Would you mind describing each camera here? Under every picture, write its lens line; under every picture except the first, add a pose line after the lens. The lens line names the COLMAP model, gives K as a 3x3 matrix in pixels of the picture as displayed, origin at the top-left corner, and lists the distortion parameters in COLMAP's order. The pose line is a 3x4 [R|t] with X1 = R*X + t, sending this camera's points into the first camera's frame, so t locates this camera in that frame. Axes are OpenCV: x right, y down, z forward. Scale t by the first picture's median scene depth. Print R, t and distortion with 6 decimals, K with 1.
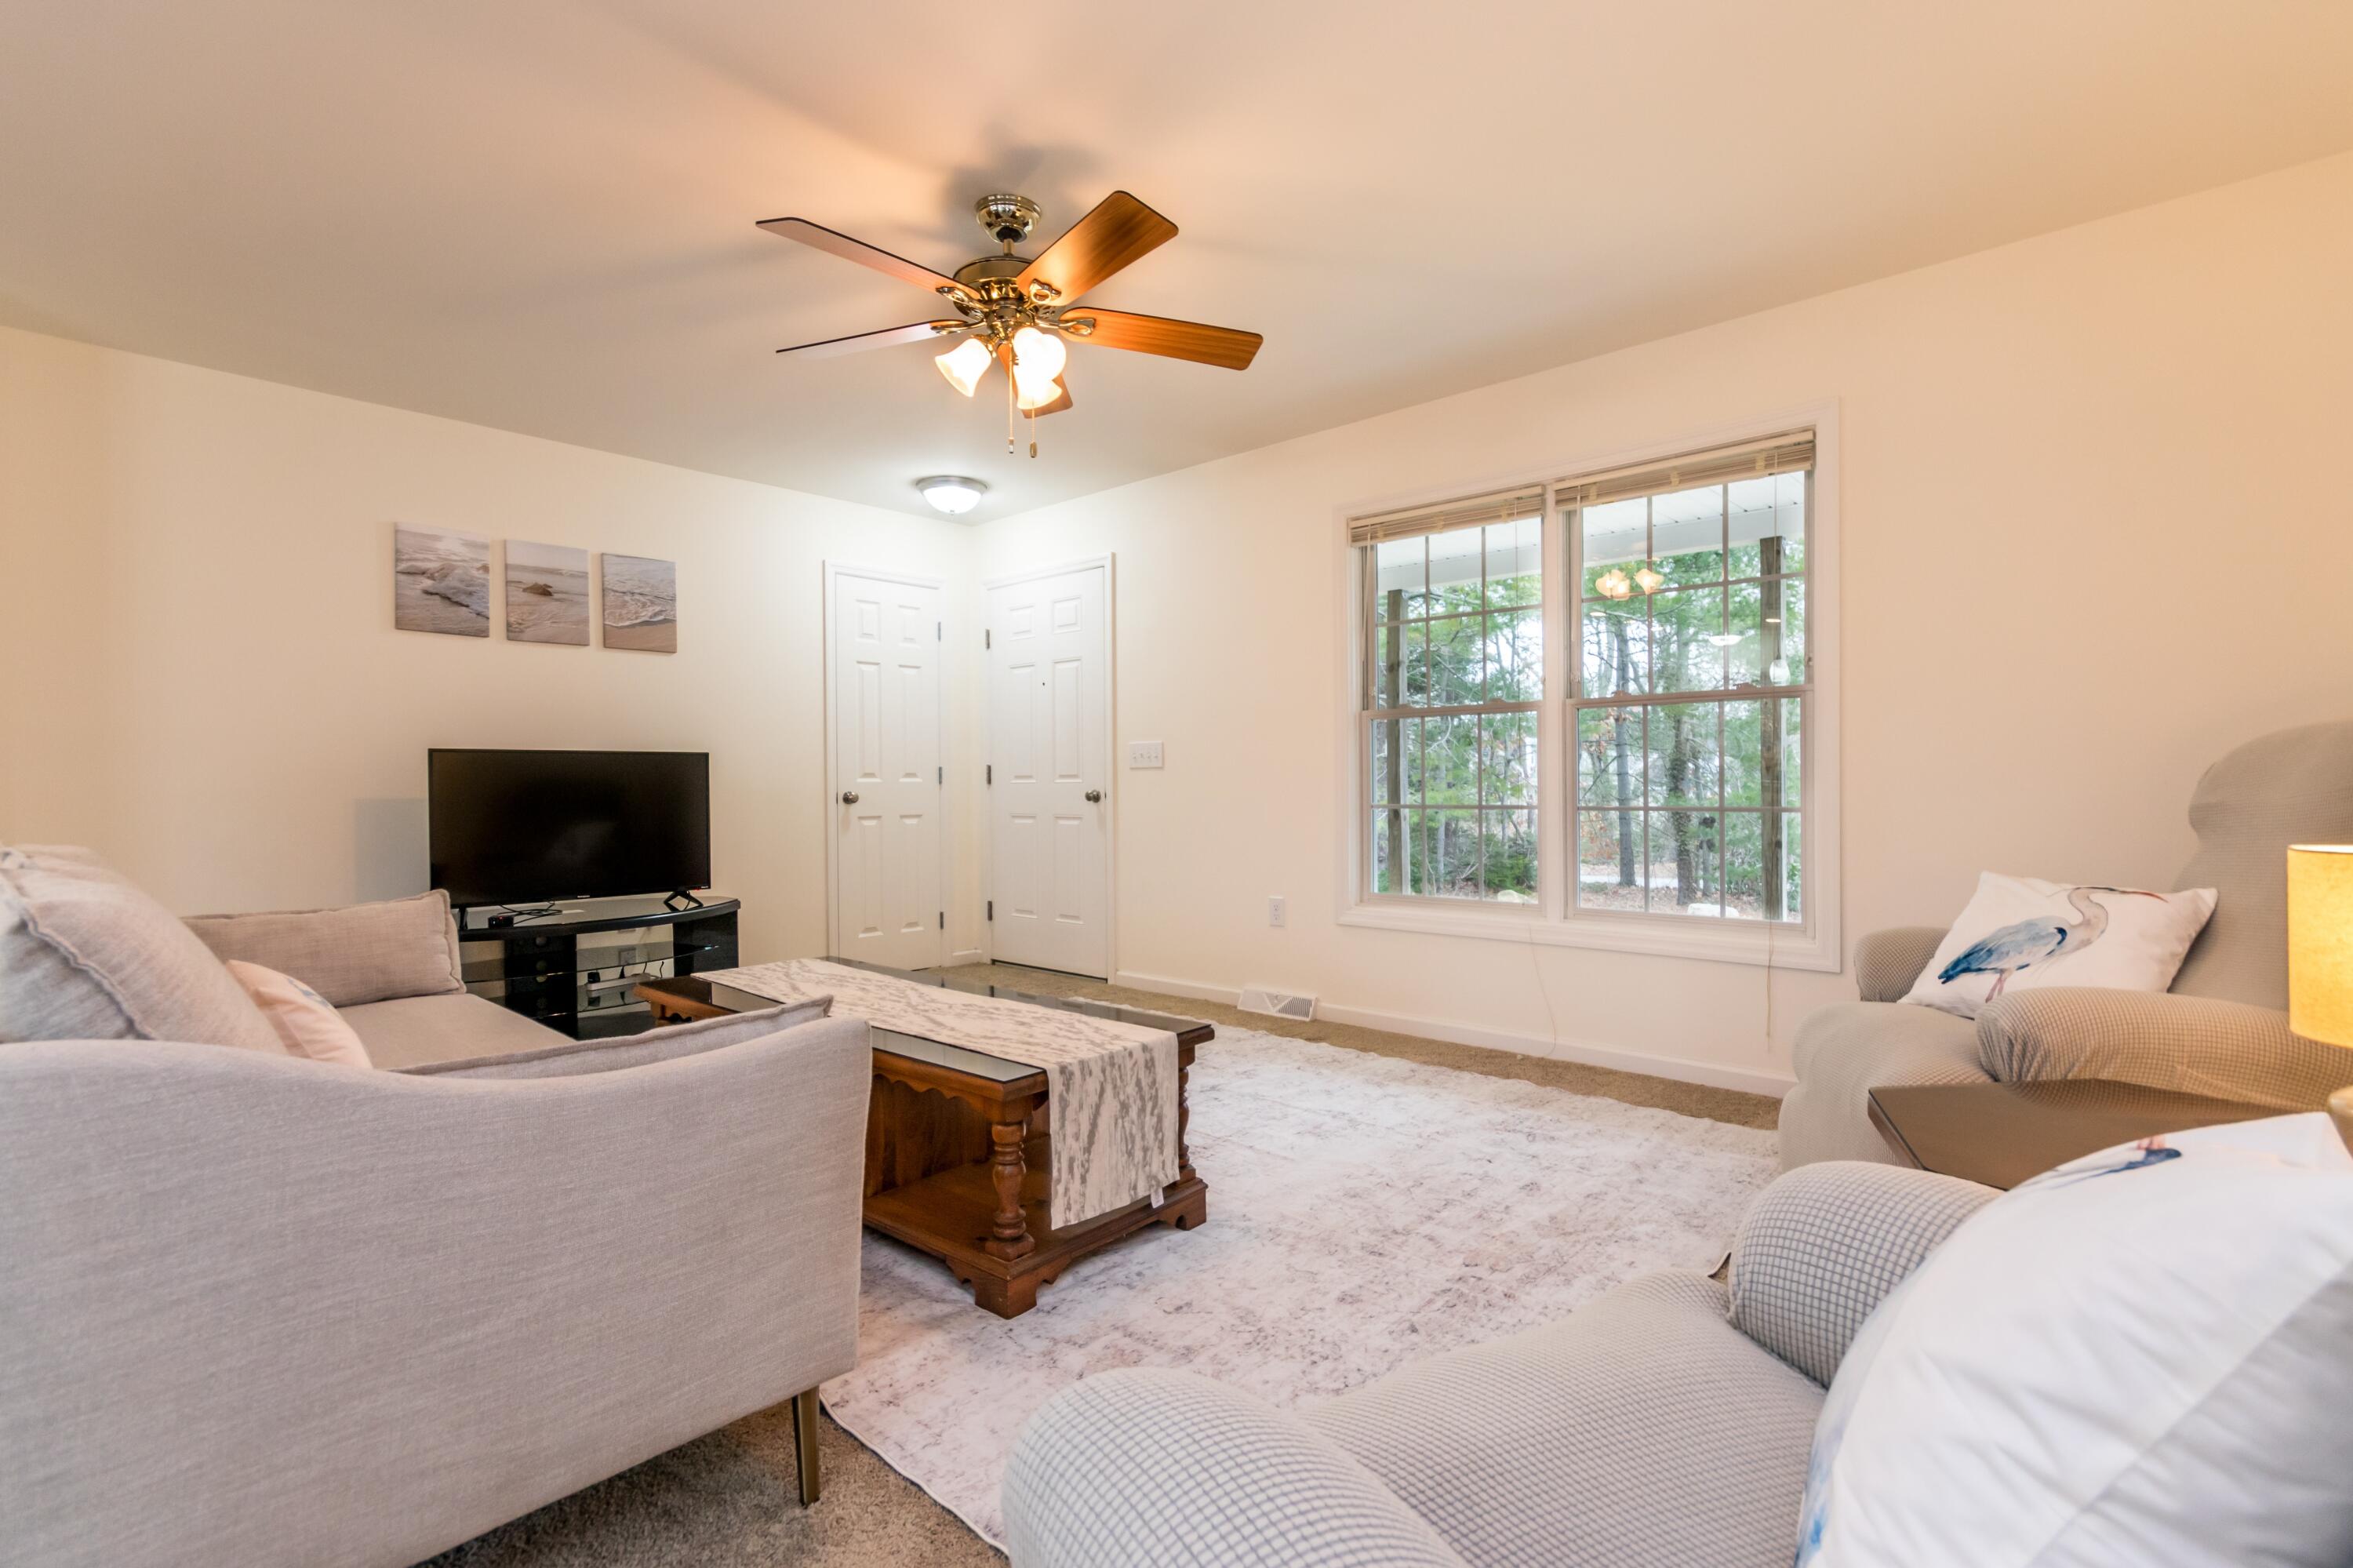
lens RADIAL K [[1089.0, 0, 1220.2], [0, 1089.0, 787.0], [0, 0, 1]] dist [0.001580, -0.004946]
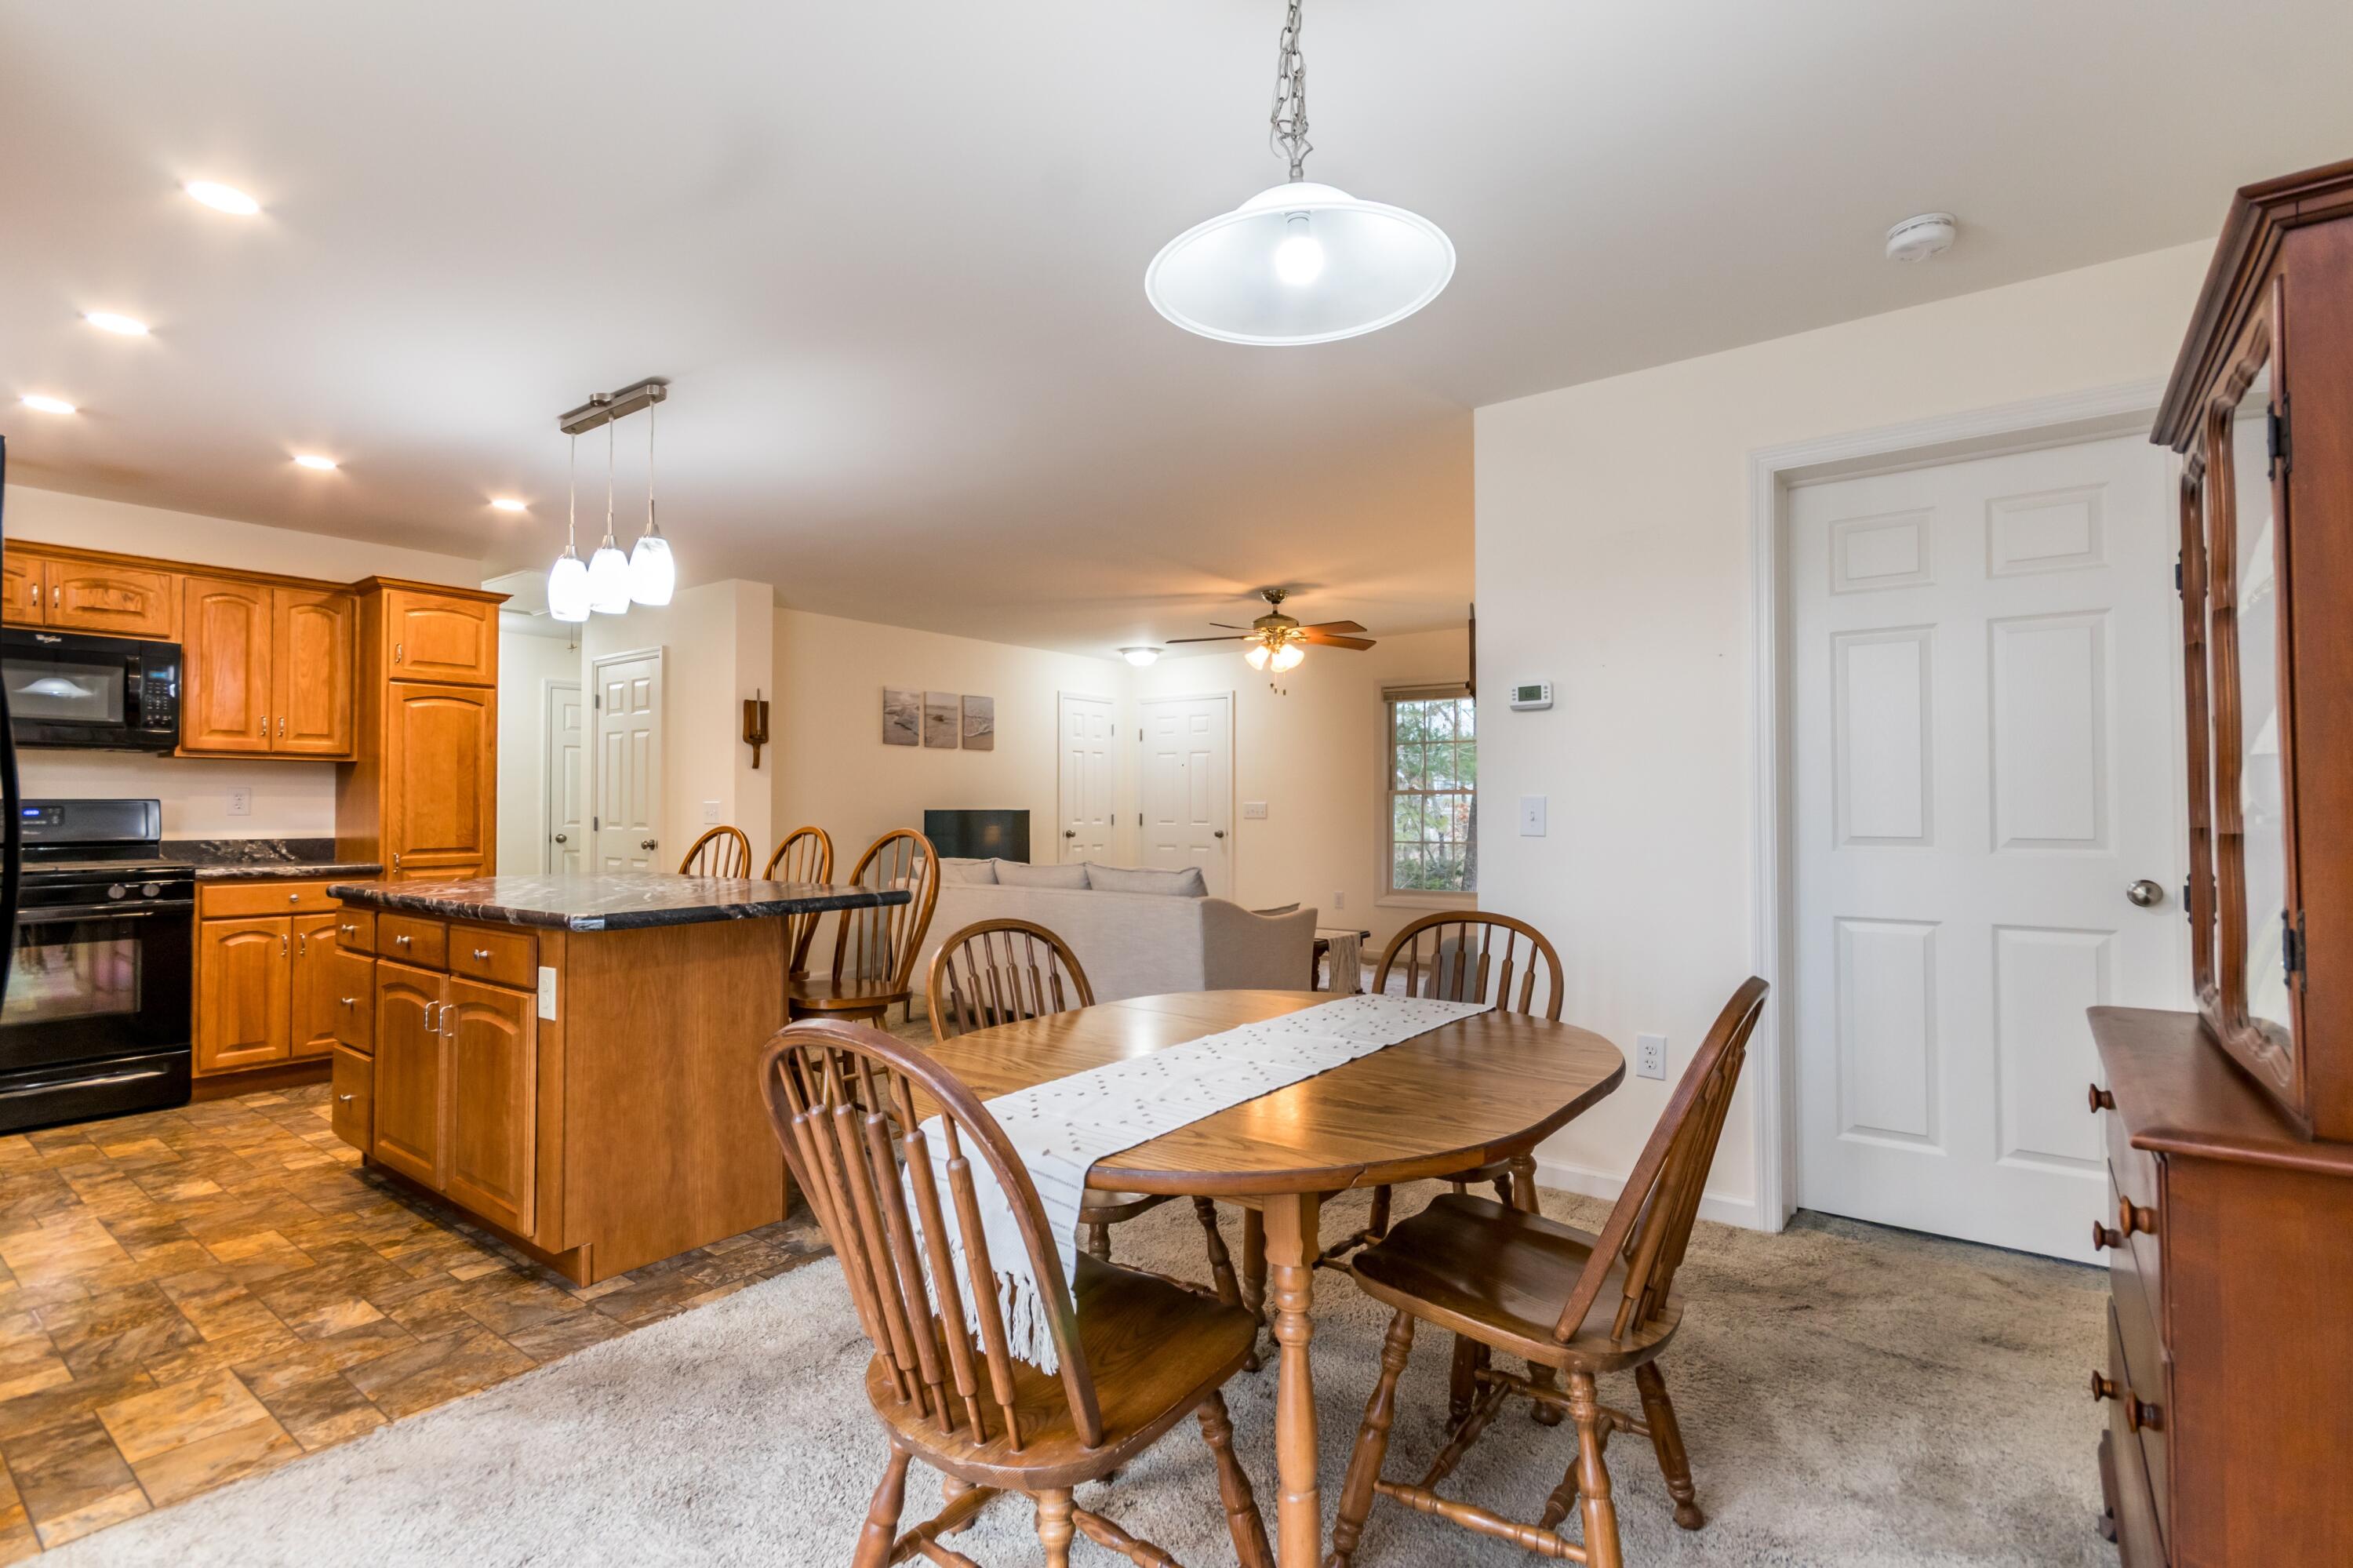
lens RADIAL K [[1089.0, 0, 1220.2], [0, 1089.0, 787.0], [0, 0, 1]] dist [0.001580, -0.004946]
pose [[0.996134, 0.009987, 0.087273, -0.307481], [-0.007889, 0.999672, -0.024358, -0.027092], [-0.087488, 0.023575, 0.995887, -0.793565]]
